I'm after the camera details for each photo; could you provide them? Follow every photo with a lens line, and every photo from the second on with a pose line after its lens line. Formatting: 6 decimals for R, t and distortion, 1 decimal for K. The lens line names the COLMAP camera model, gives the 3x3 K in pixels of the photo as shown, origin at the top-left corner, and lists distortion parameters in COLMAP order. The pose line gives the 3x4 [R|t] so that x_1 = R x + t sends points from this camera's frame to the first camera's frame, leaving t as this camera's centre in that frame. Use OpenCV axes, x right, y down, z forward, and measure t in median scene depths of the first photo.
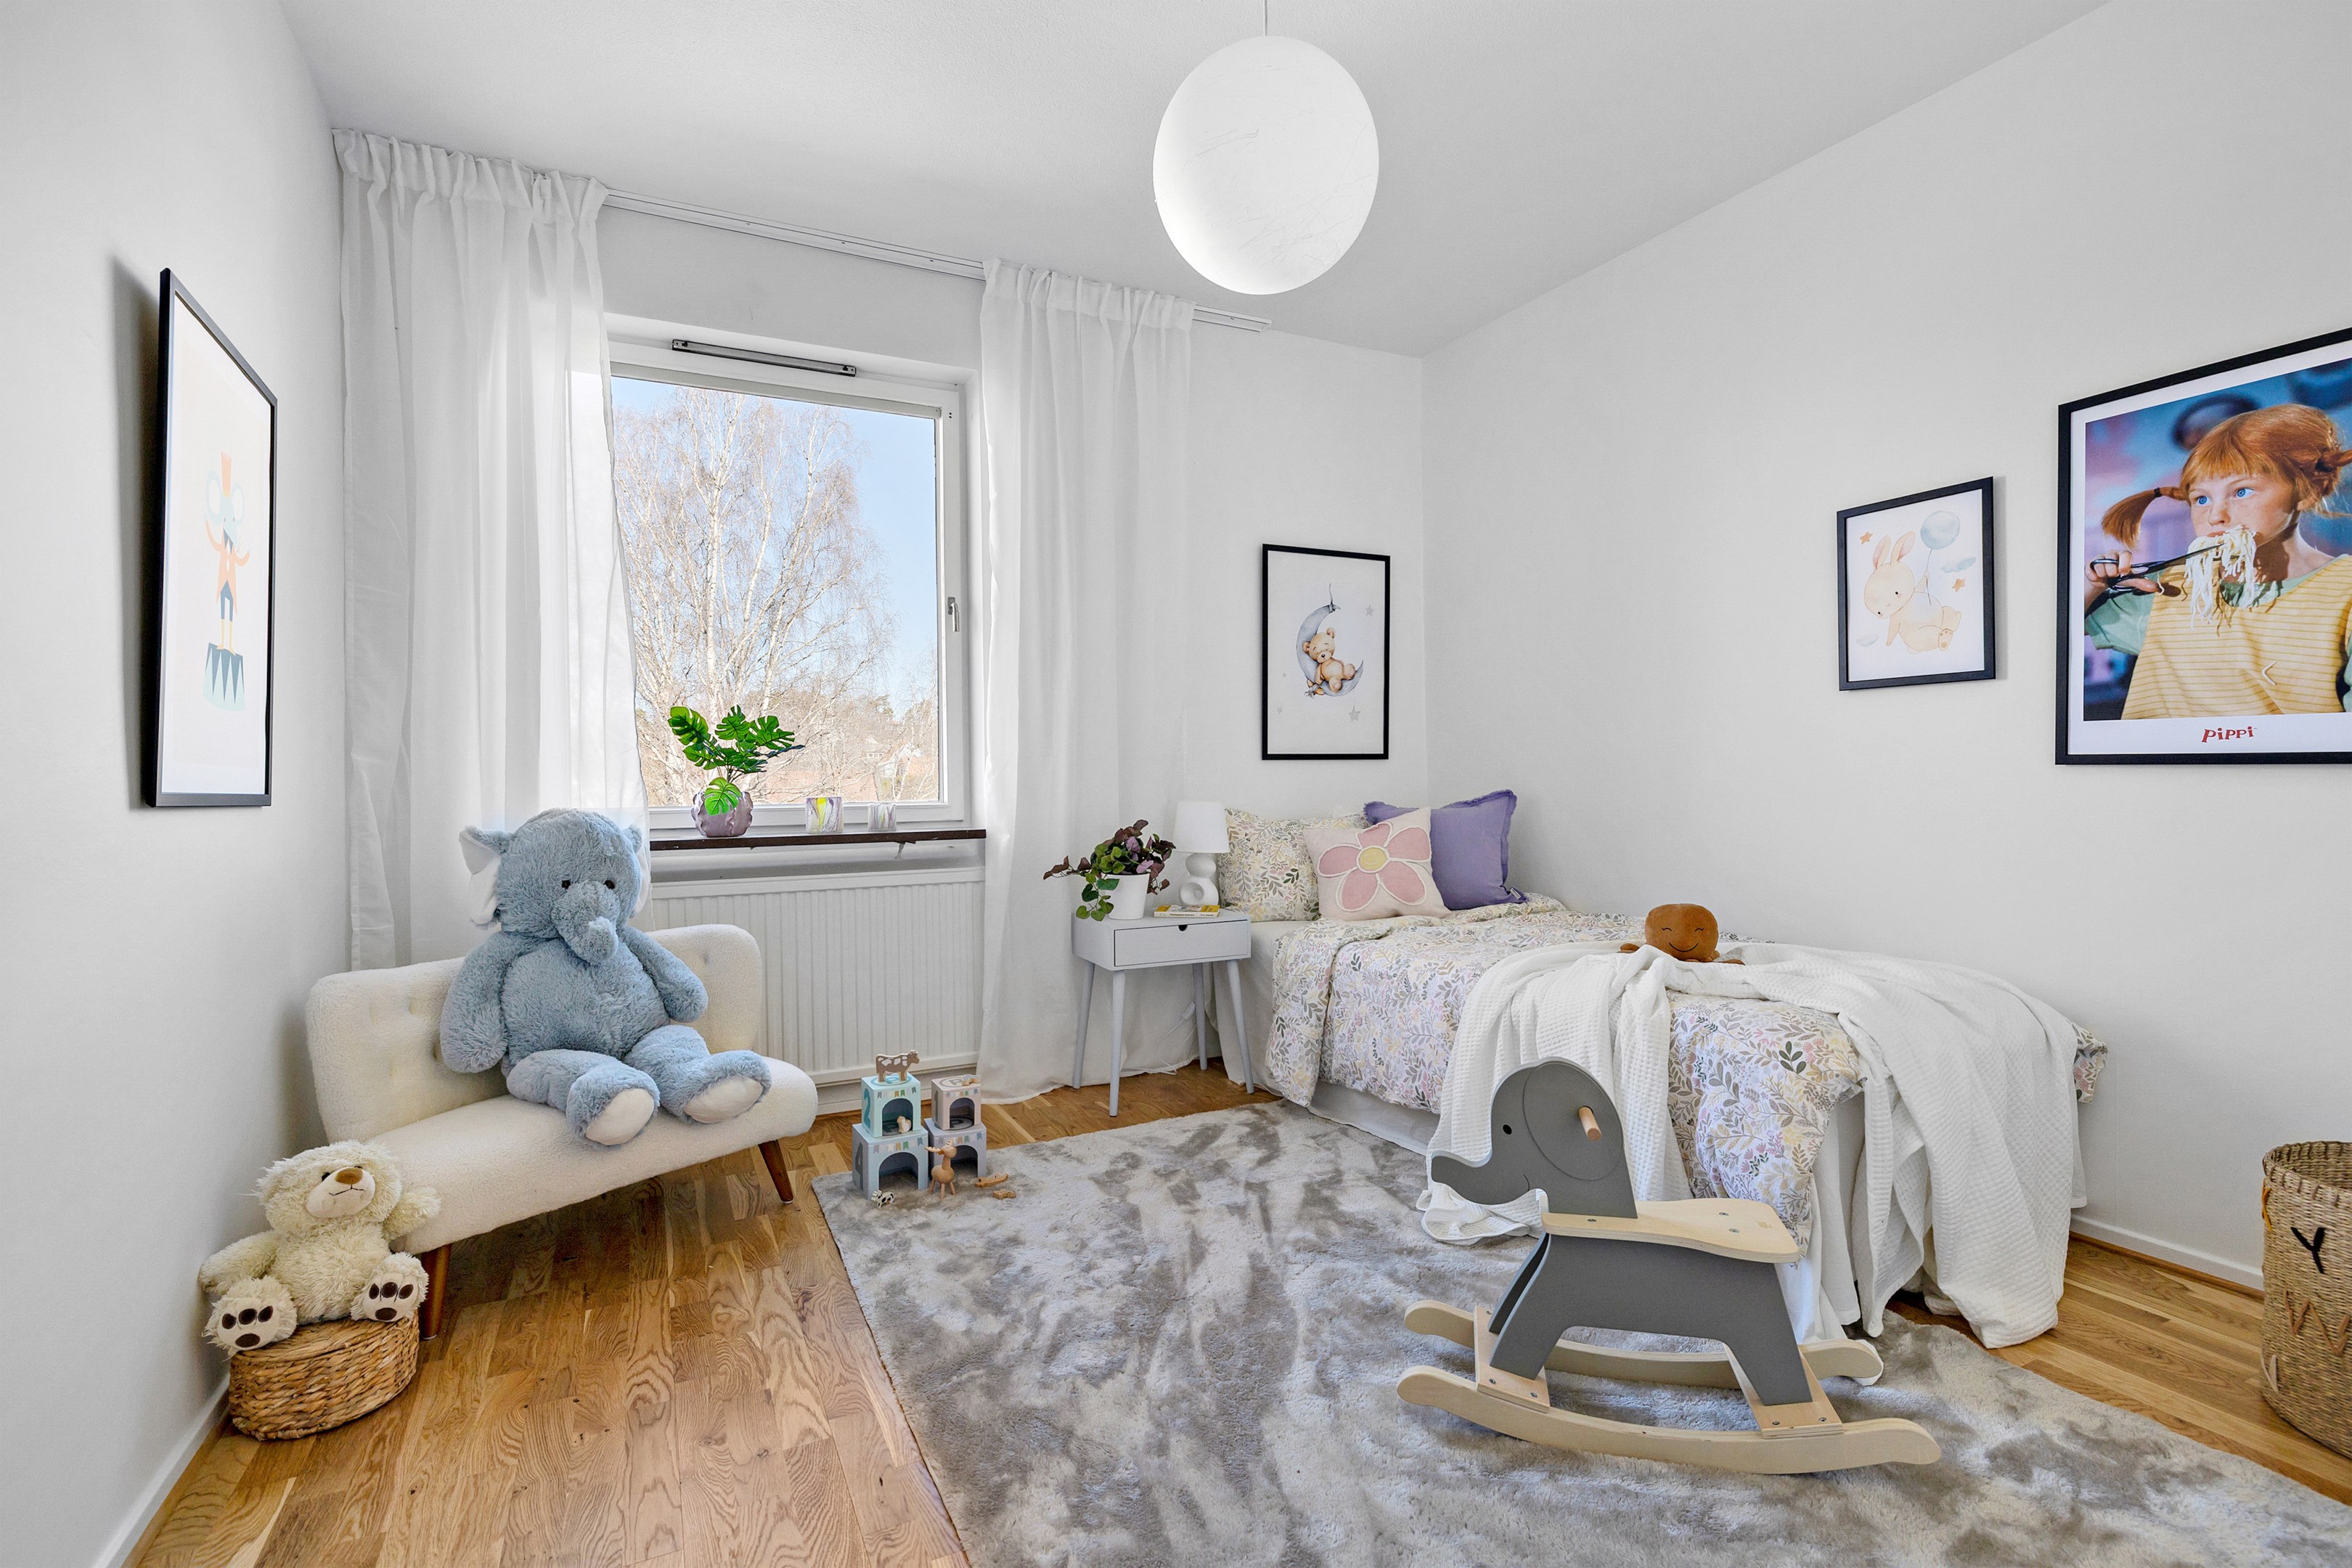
lens RADIAL K [[1075.1, 0, 1180.4], [0, 1075.1, 785.5], [0, 0, 1]] dist [-0.002581, 0.000099]
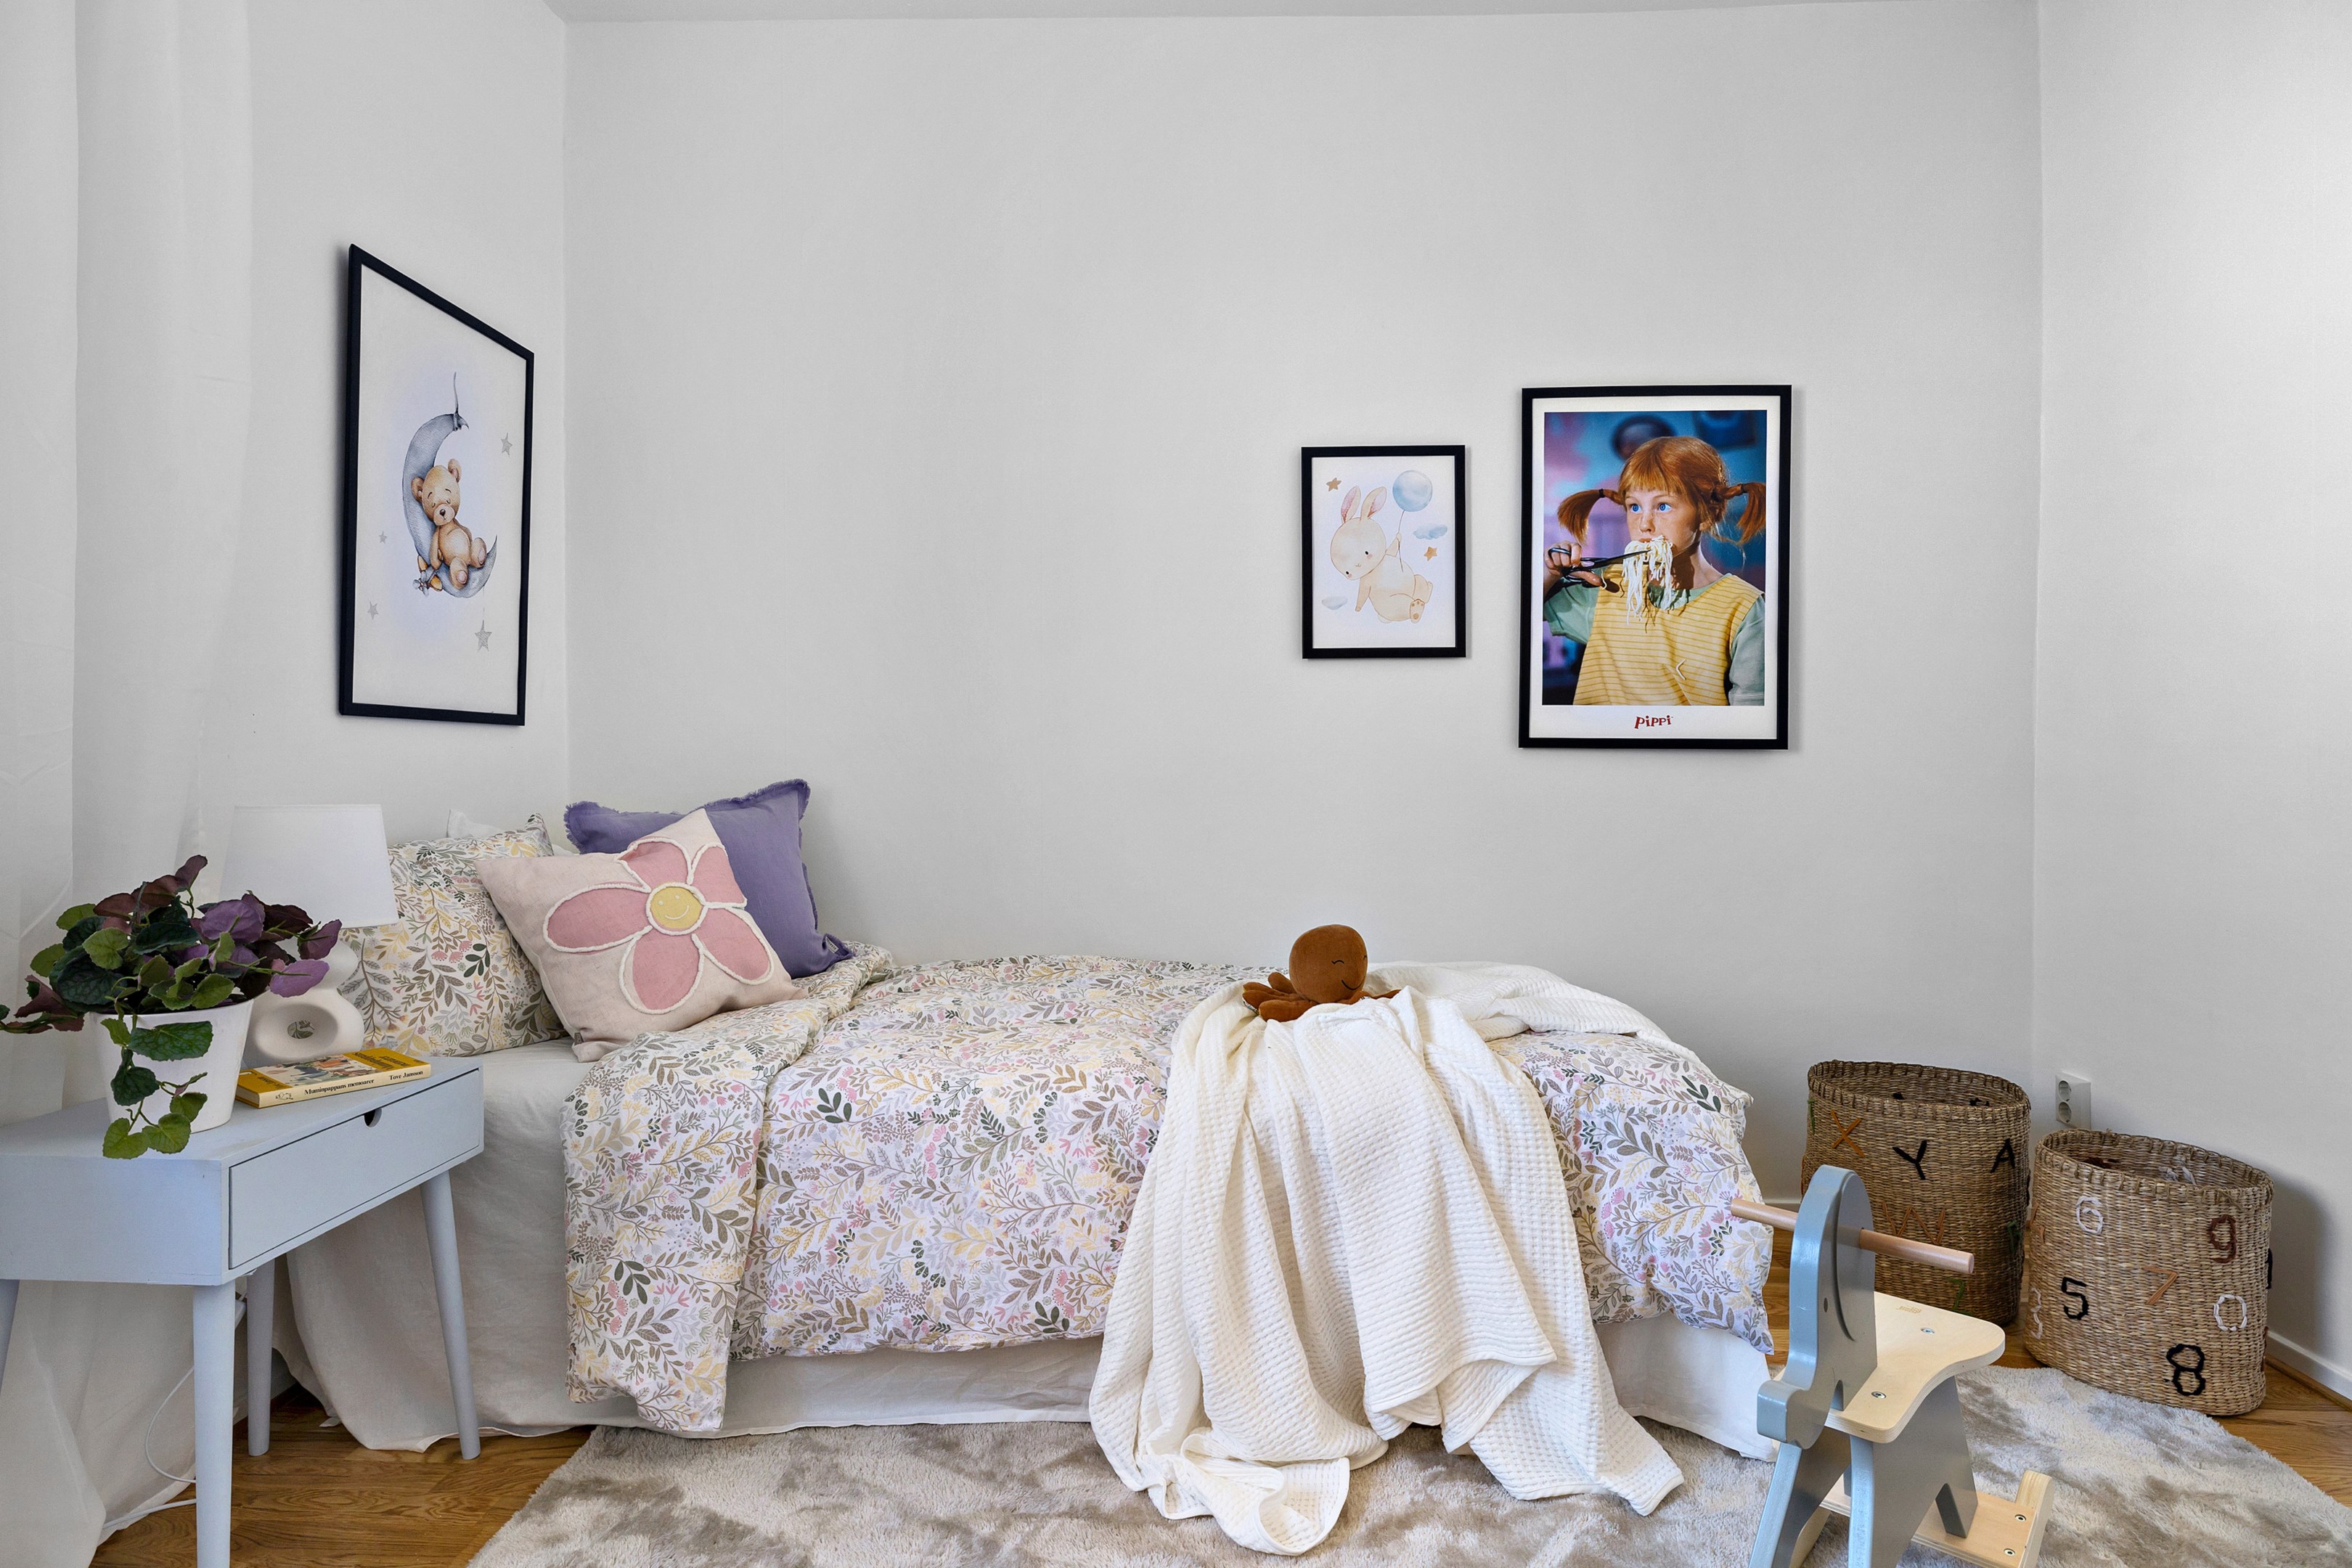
lens RADIAL K [[1287.5, 0, 1178.0], [0, 1287.5, 771.7], [0, 0, 1]] dist [0.000311, 0.001113]
pose [[0.483134, 0.006194, 0.875524, -0.386059], [0.005811, 0.999930, -0.010281, 0.013453], [-0.875527, 0.010054, 0.483065, 0.707797]]
